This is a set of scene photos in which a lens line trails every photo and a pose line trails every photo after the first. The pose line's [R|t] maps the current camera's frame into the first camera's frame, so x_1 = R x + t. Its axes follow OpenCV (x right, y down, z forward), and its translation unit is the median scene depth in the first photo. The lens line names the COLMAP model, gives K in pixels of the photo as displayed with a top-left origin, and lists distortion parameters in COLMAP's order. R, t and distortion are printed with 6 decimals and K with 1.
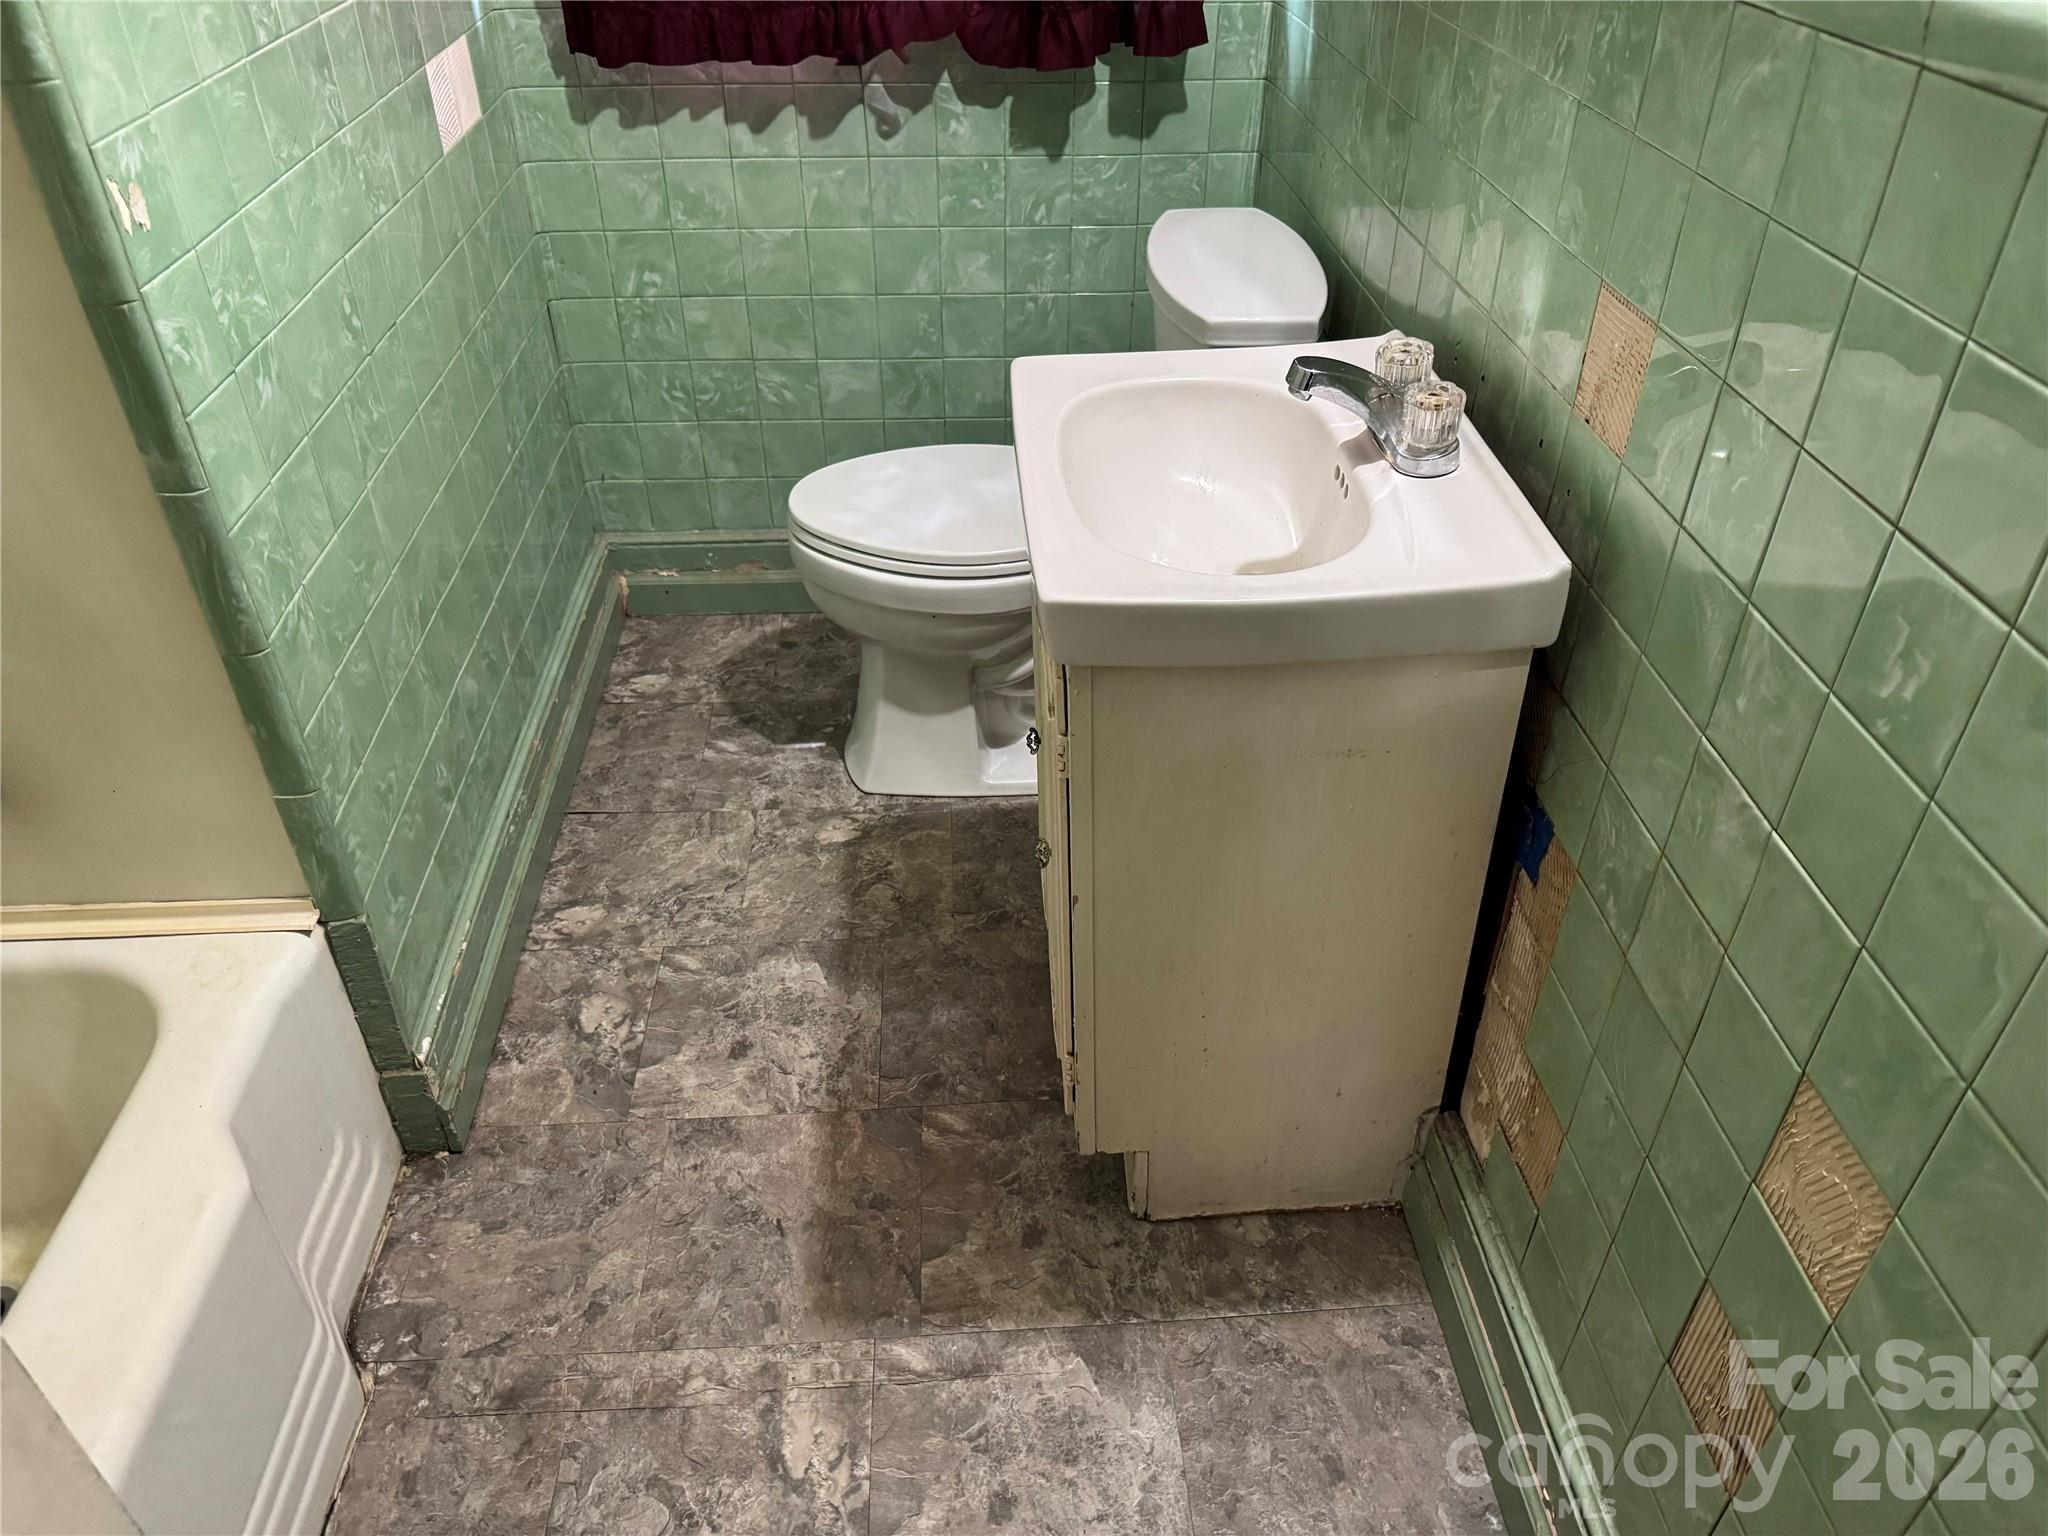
lens RADIAL K [[1438.7, 0, 1031.8], [0, 1438.7, 755.4], [0, 0, 1]] dist [0.084332, -0.132918]
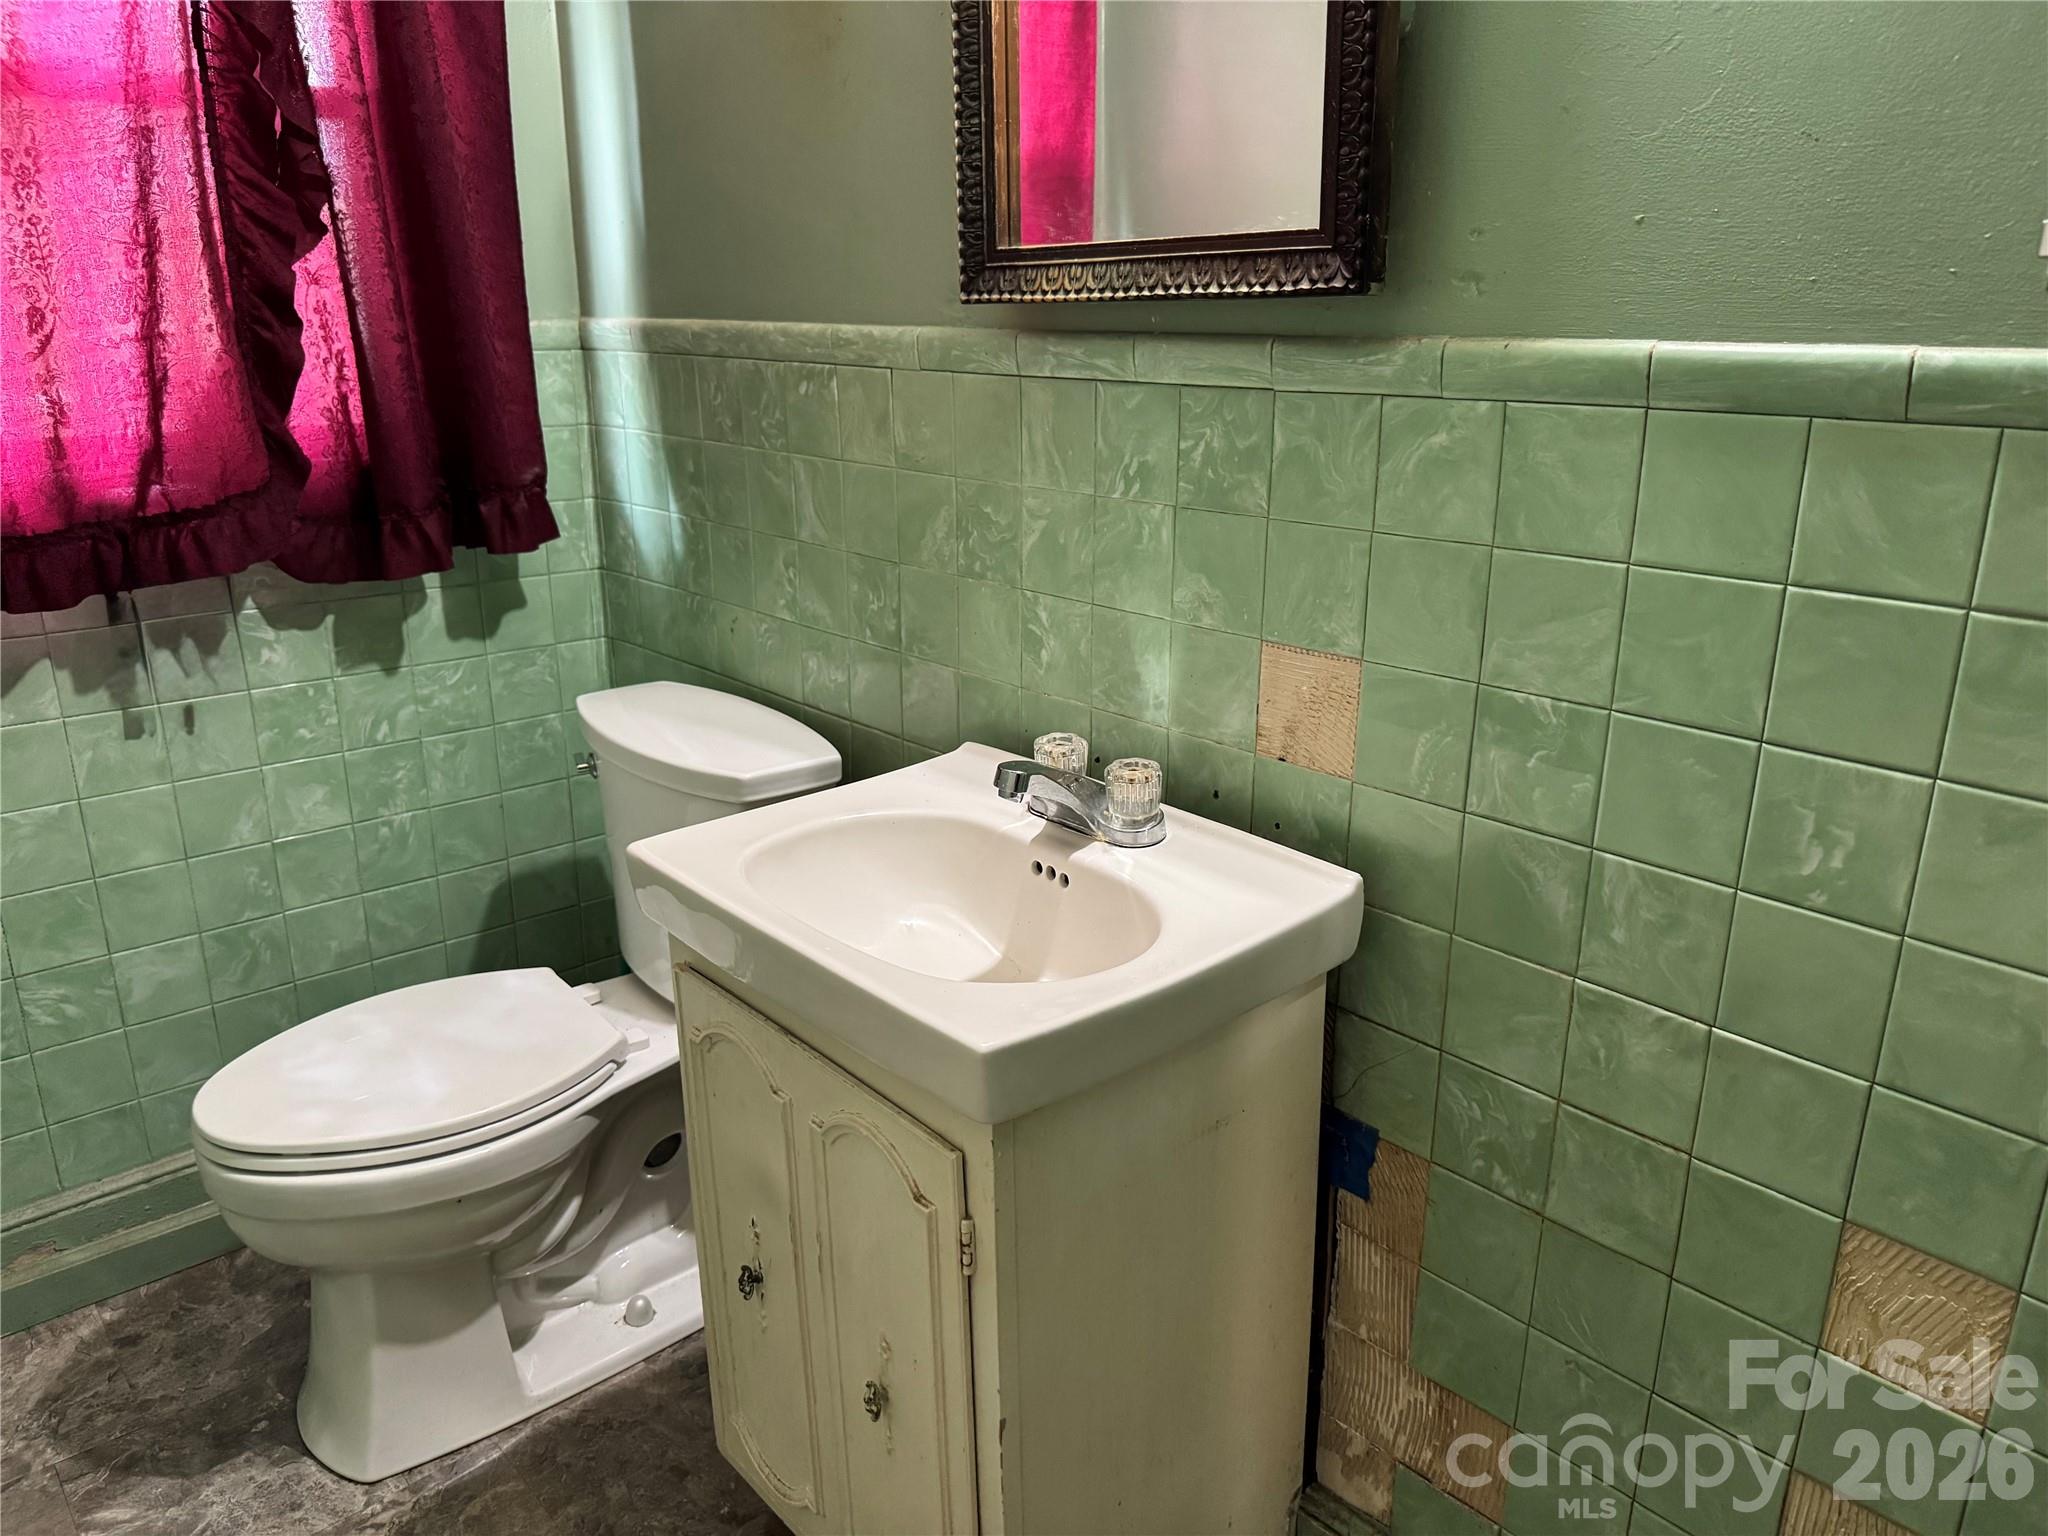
lens RADIAL K [[1427.7, 0, 1021.9], [0, 1427.7, 753.4], [0, 0, 1]] dist [-0.010105, -0.006843]
pose [[0.783527, -0.180603, 0.594532, -0.211988], [0.362114, 0.910268, -0.200710, -0.045824], [-0.504934, 0.372551, 0.778619, 0.133157]]
